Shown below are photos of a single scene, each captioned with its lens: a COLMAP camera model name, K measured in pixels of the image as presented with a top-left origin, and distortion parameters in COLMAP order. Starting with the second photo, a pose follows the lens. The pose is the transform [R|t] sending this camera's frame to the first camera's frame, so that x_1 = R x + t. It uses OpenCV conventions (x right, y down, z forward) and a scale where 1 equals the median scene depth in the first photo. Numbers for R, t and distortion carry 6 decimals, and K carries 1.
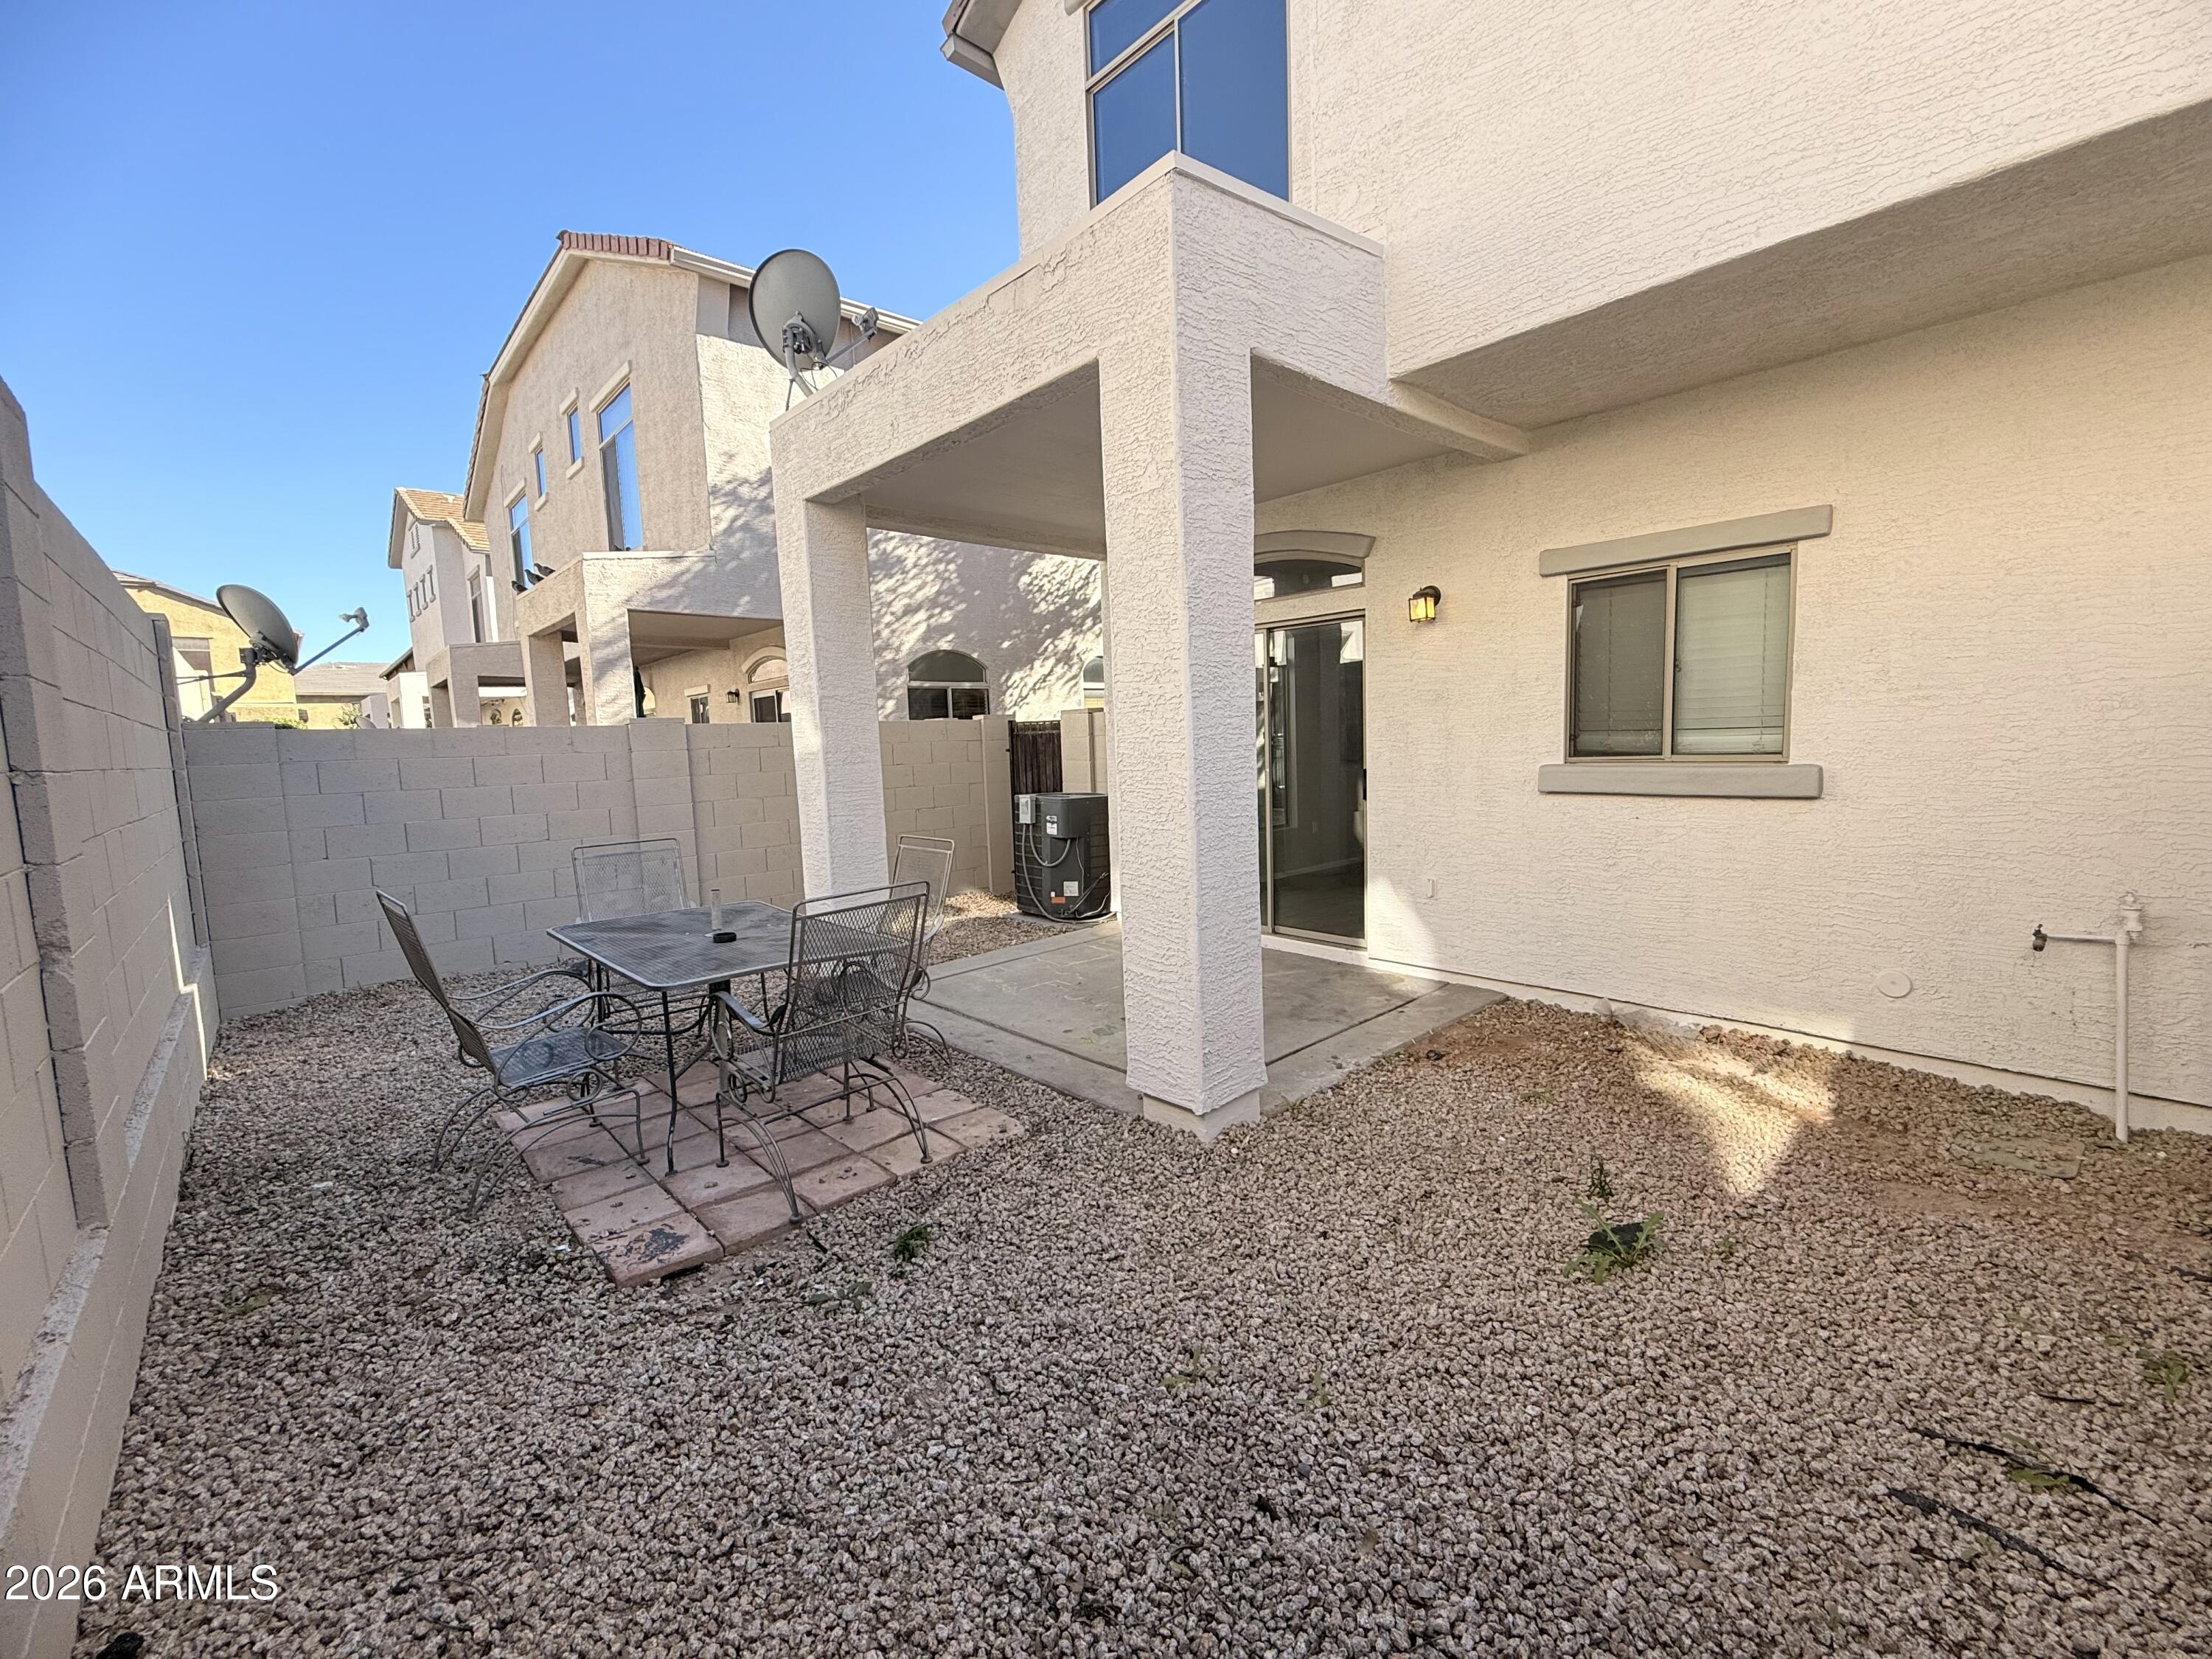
lens RADIAL K [[913.2, 0, 1101.1], [0, 913.2, 825.0], [0, 0, 1]] dist [0.001412, -0.000337]
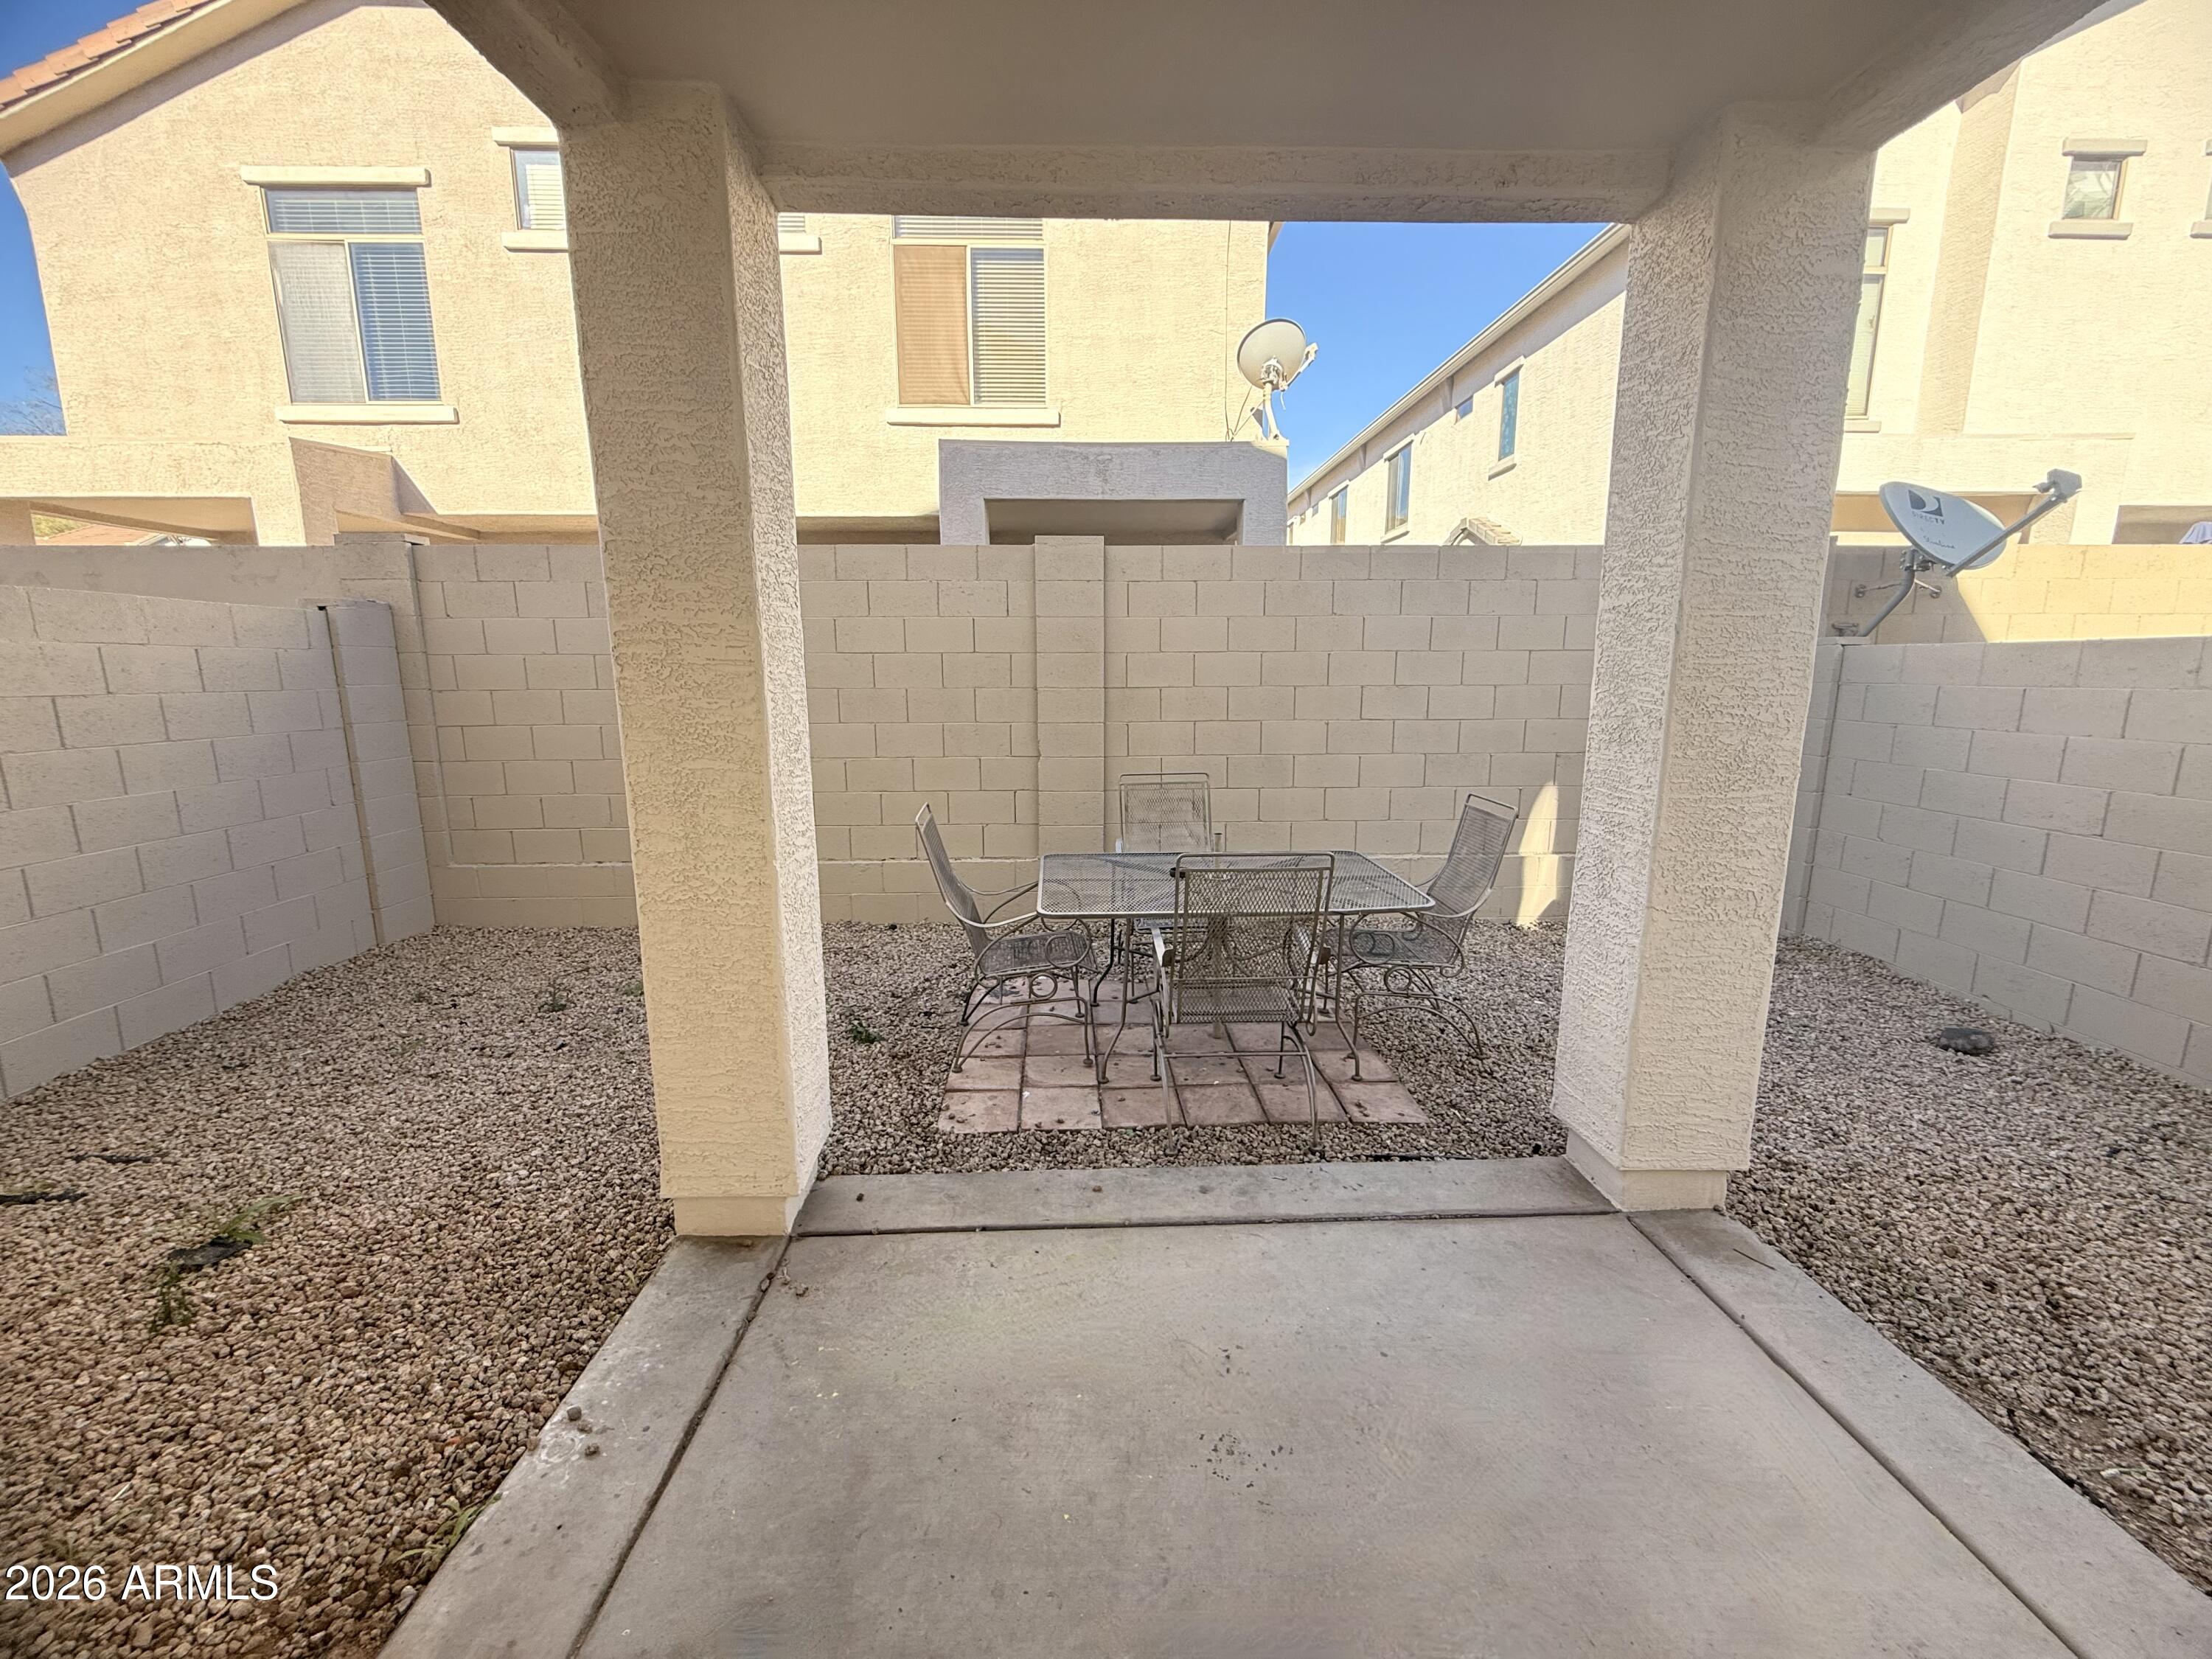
lens RADIAL K [[879.8, 0, 1096.0], [0, 879.8, 826.0], [0, 0, 1]] dist [-0.001216, 0.000551]
pose [[-0.646767, 0.168821, -0.743768, 0.282606], [-0.047586, 0.964362, 0.260271, -0.133263], [0.761201, 0.203727, -0.615685, 1.076148]]
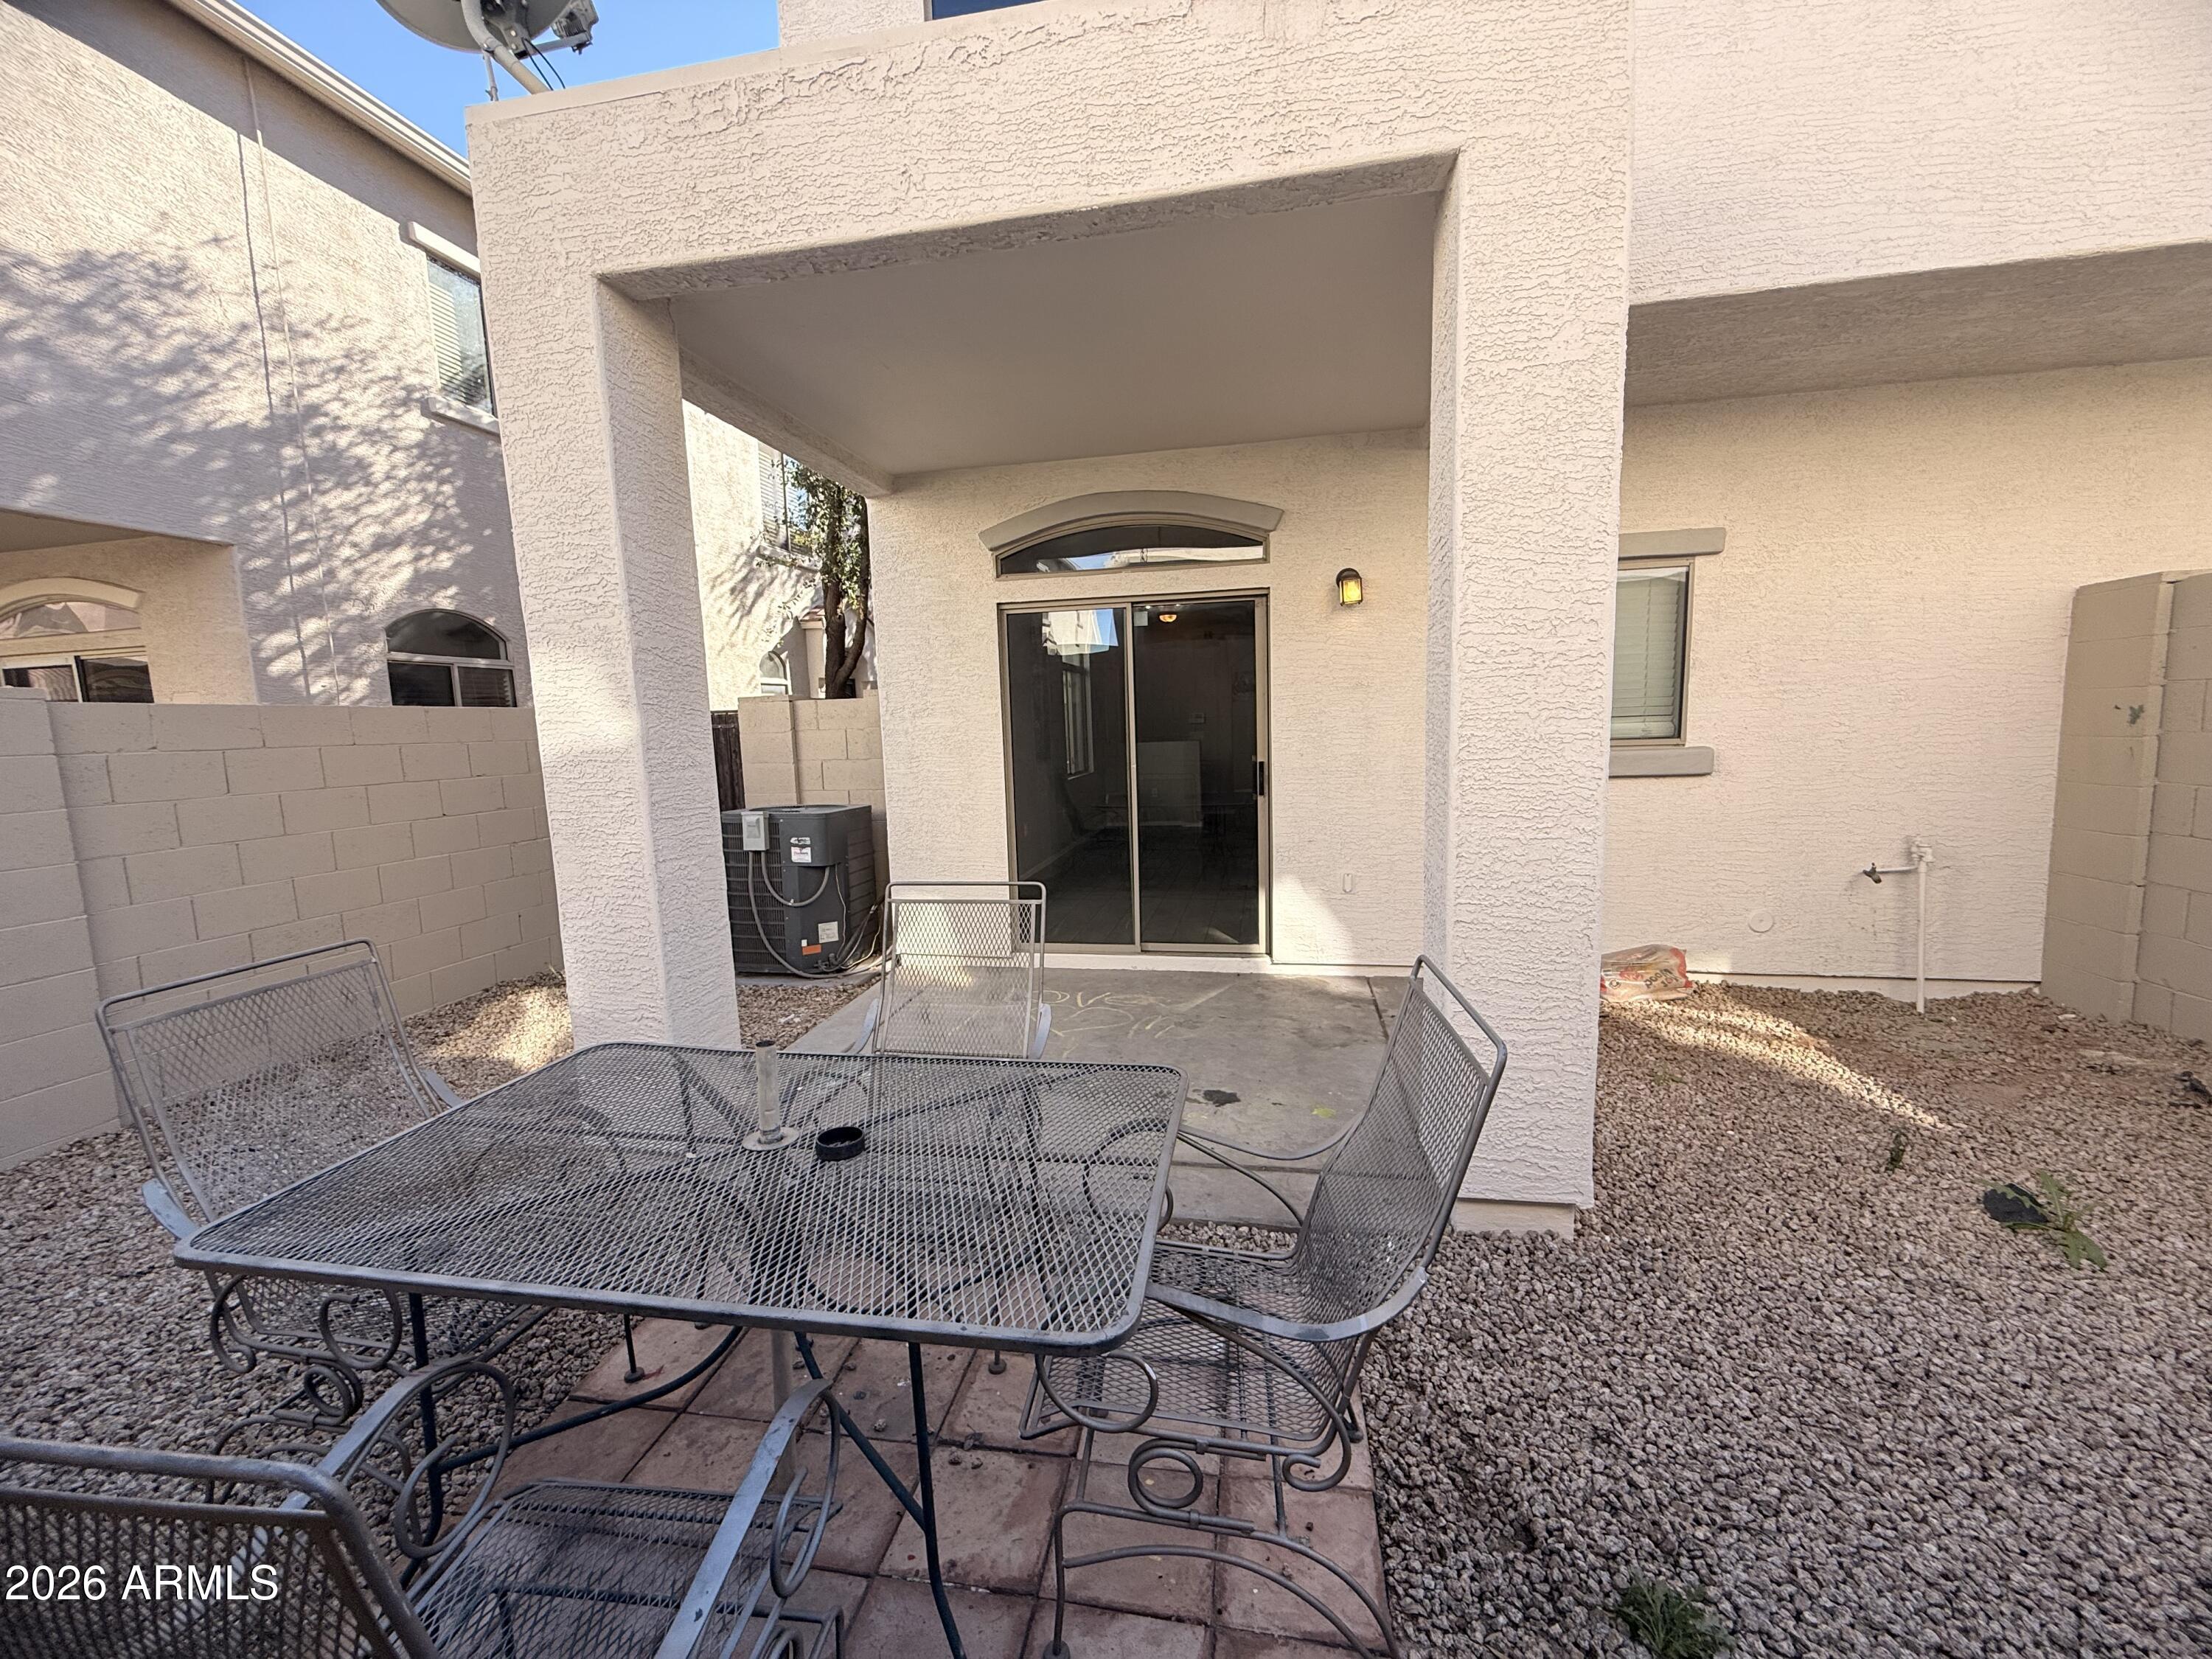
lens RADIAL K [[879.8, 0, 1096.0], [0, 879.8, 826.0], [0, 0, 1]] dist [-0.001216, 0.000551]
pose [[0.803078, -0.062168, 0.592622, -0.389216], [0.062553, 0.997843, 0.019909, -0.025306], [-0.592581, 0.021082, 0.805235, 0.394049]]
